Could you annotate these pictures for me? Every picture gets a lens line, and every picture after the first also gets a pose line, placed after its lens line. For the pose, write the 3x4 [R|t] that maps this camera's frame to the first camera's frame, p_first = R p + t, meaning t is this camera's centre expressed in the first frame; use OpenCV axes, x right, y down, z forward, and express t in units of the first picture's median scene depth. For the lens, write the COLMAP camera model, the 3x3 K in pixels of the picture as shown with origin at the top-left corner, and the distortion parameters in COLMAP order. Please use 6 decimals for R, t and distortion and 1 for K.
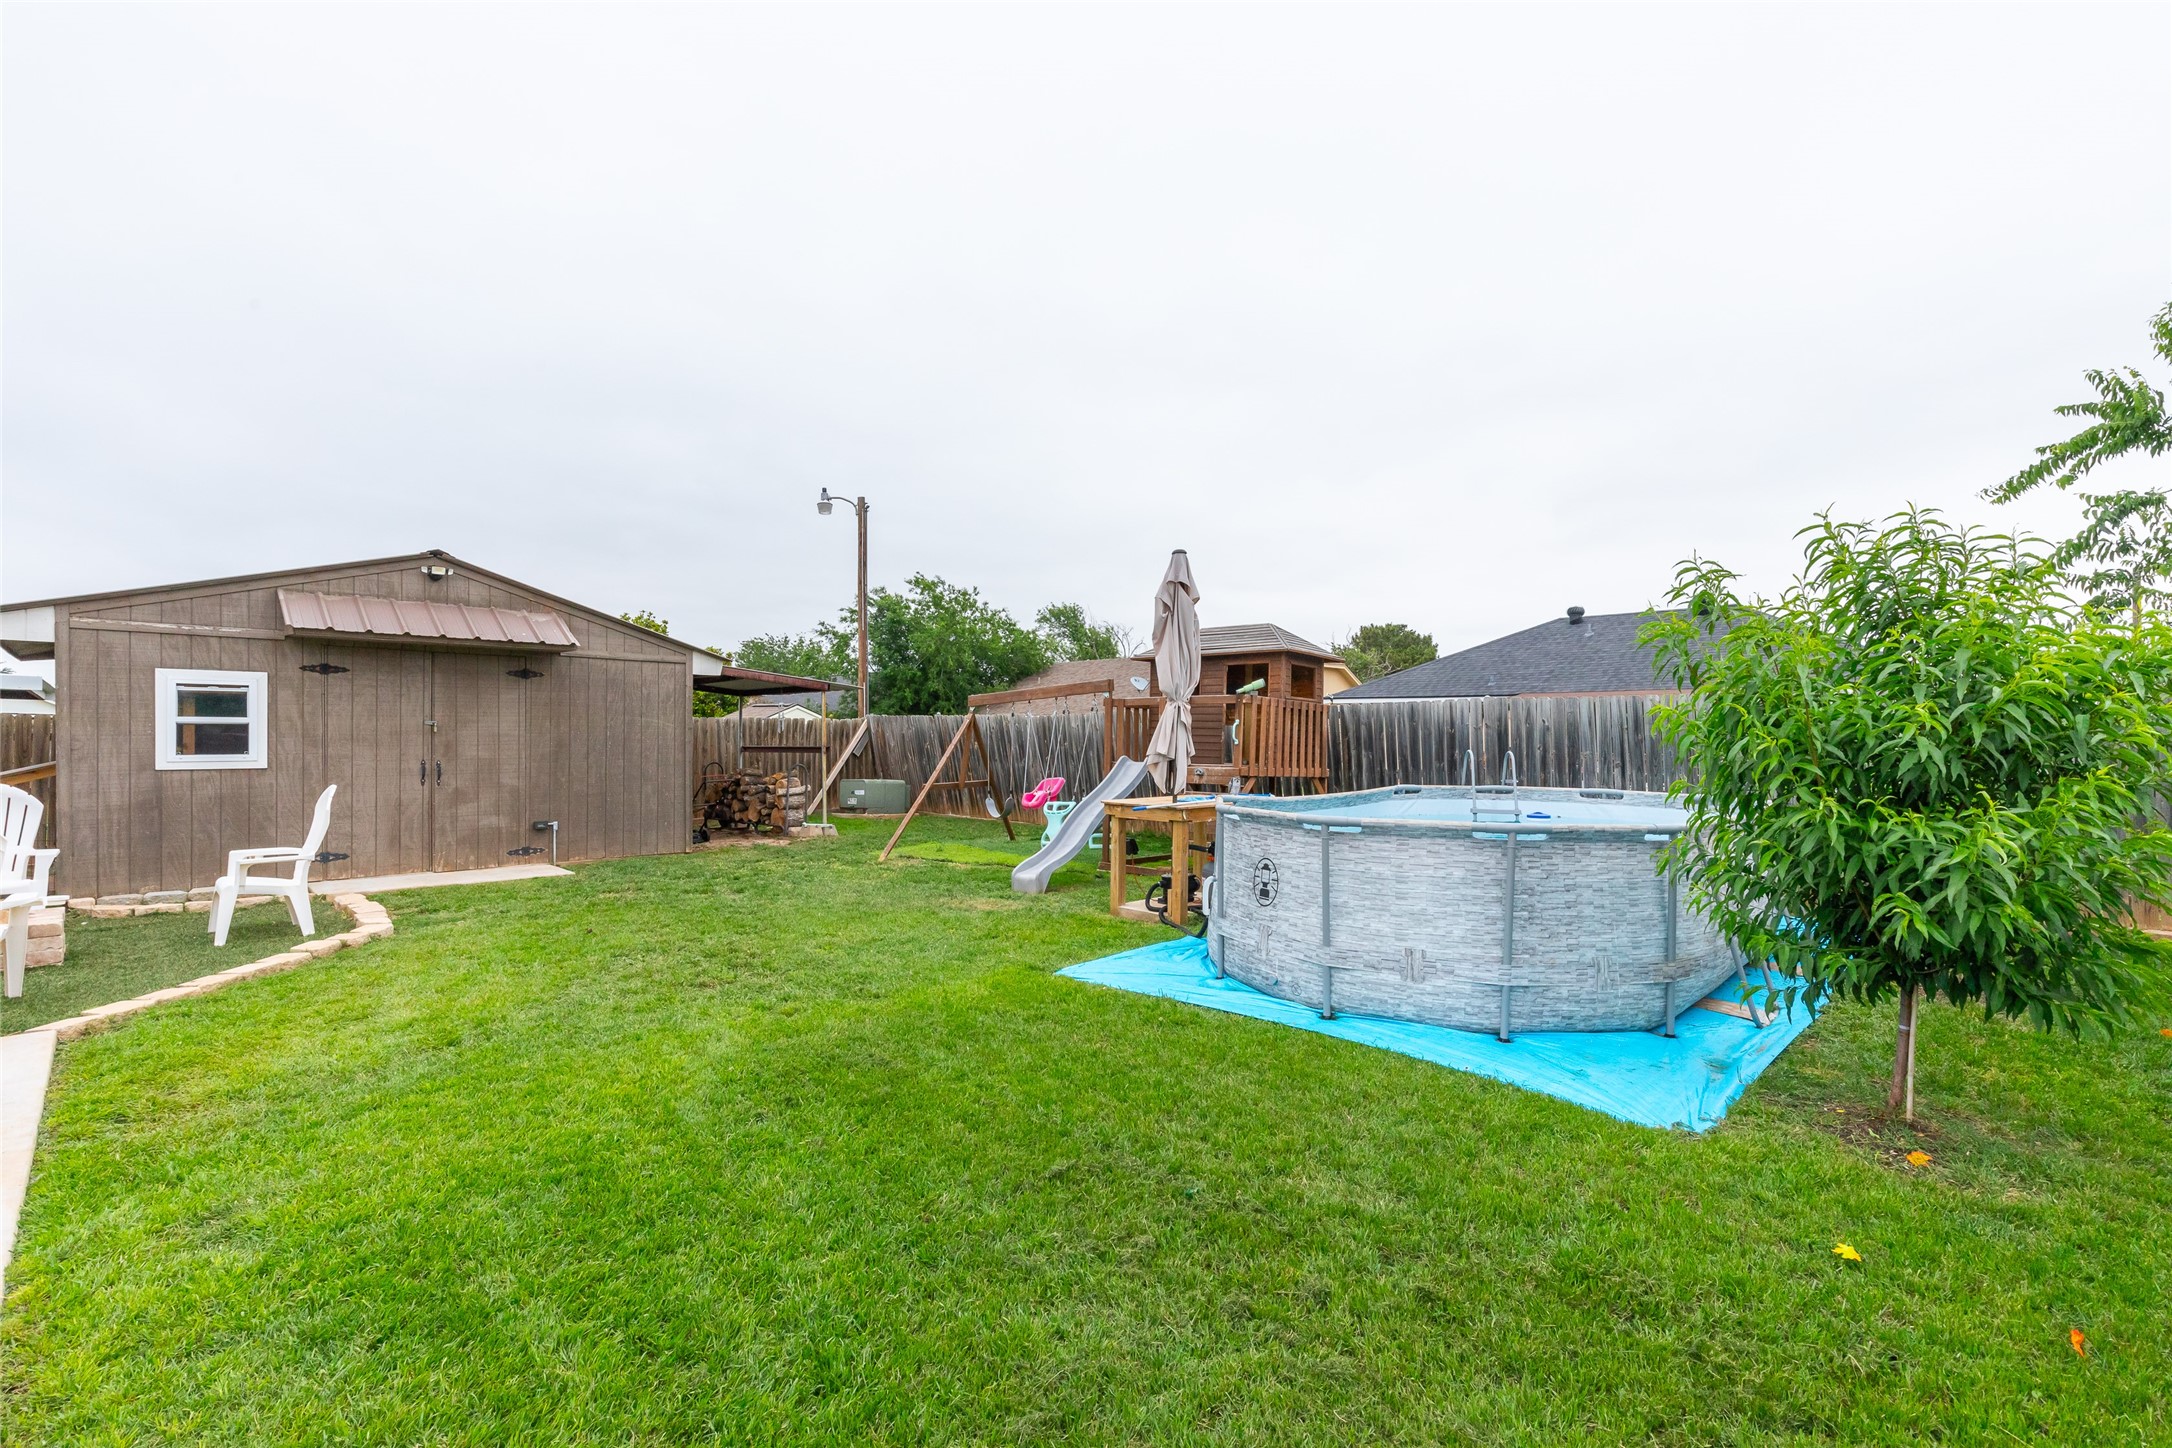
lens RADIAL K [[984.0, 0, 1054.9], [0, 984.0, 732.6], [0, 0, 1]] dist [0.011203, -0.000640]
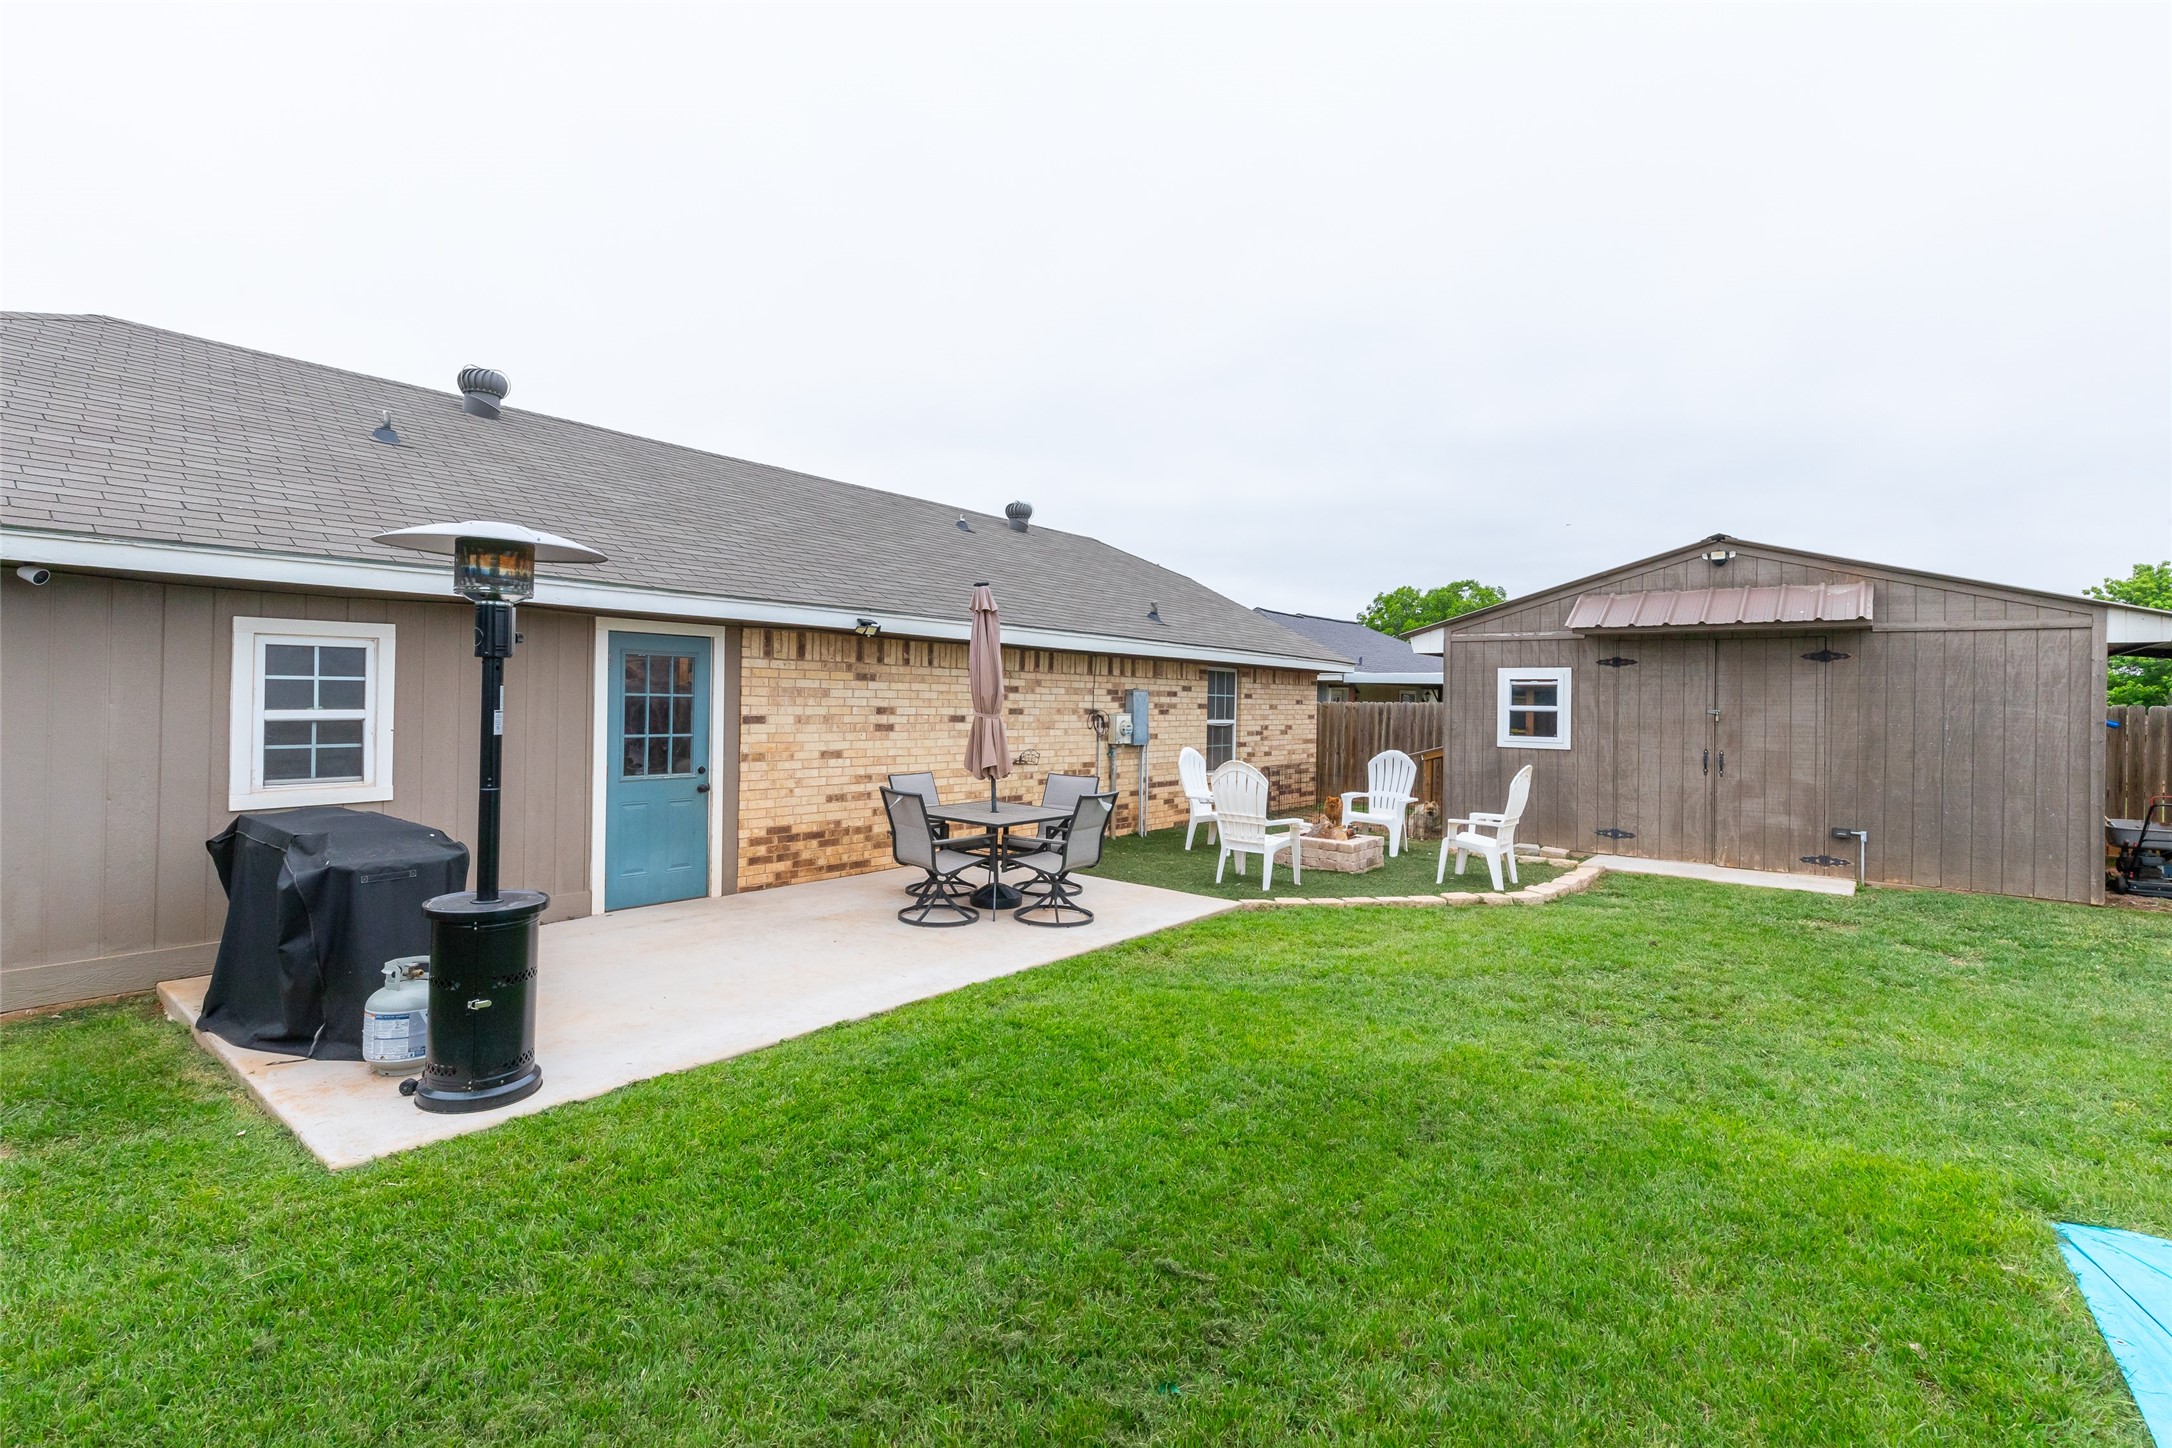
lens RADIAL K [[984.0, 0, 1077.4], [0, 984.0, 695.8], [0, 0, 1]] dist [0.011203, -0.000640]
pose [[0.142785, -0.009227, -0.989711, 0.252982], [-0.015463, 0.999814, -0.011552, -0.004888], [0.989633, 0.016954, 0.142616, 0.245704]]
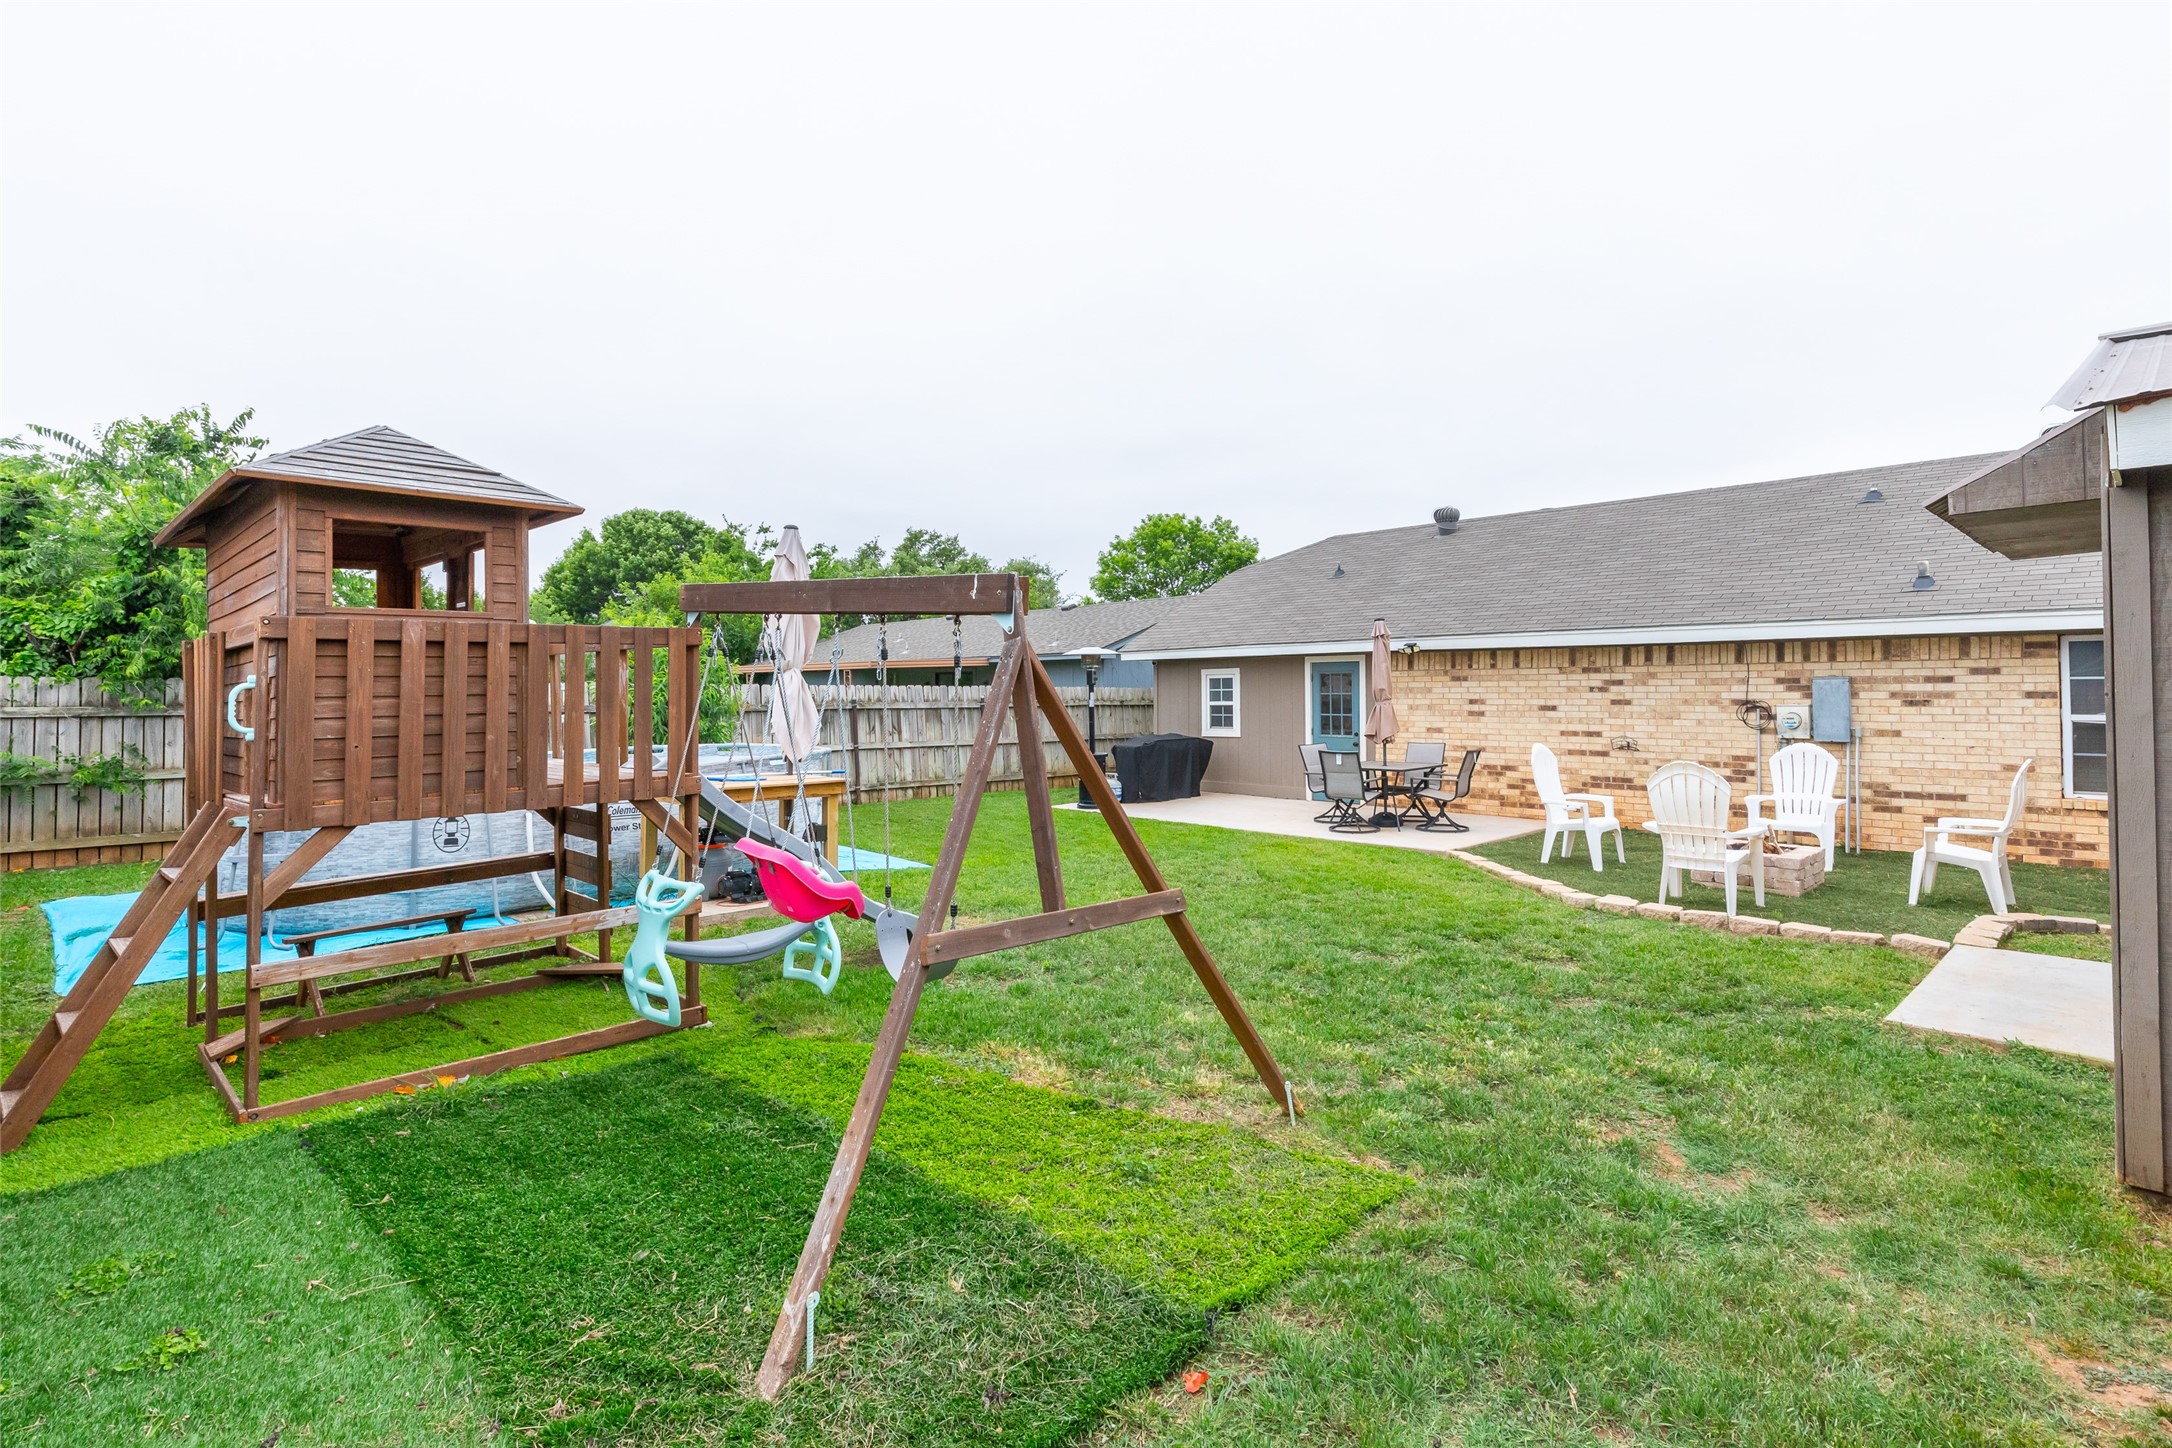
lens RADIAL K [[1104.0, 0, 1081.1], [0, 1104.0, 663.9], [0, 0, 1]] dist [-0.002687, 0.001509]
pose [[-0.999763, -0.004983, -0.021216, -0.109648], [-0.004347, 0.999543, -0.029923, -0.002972], [0.021355, -0.029823, -0.999327, 1.588317]]
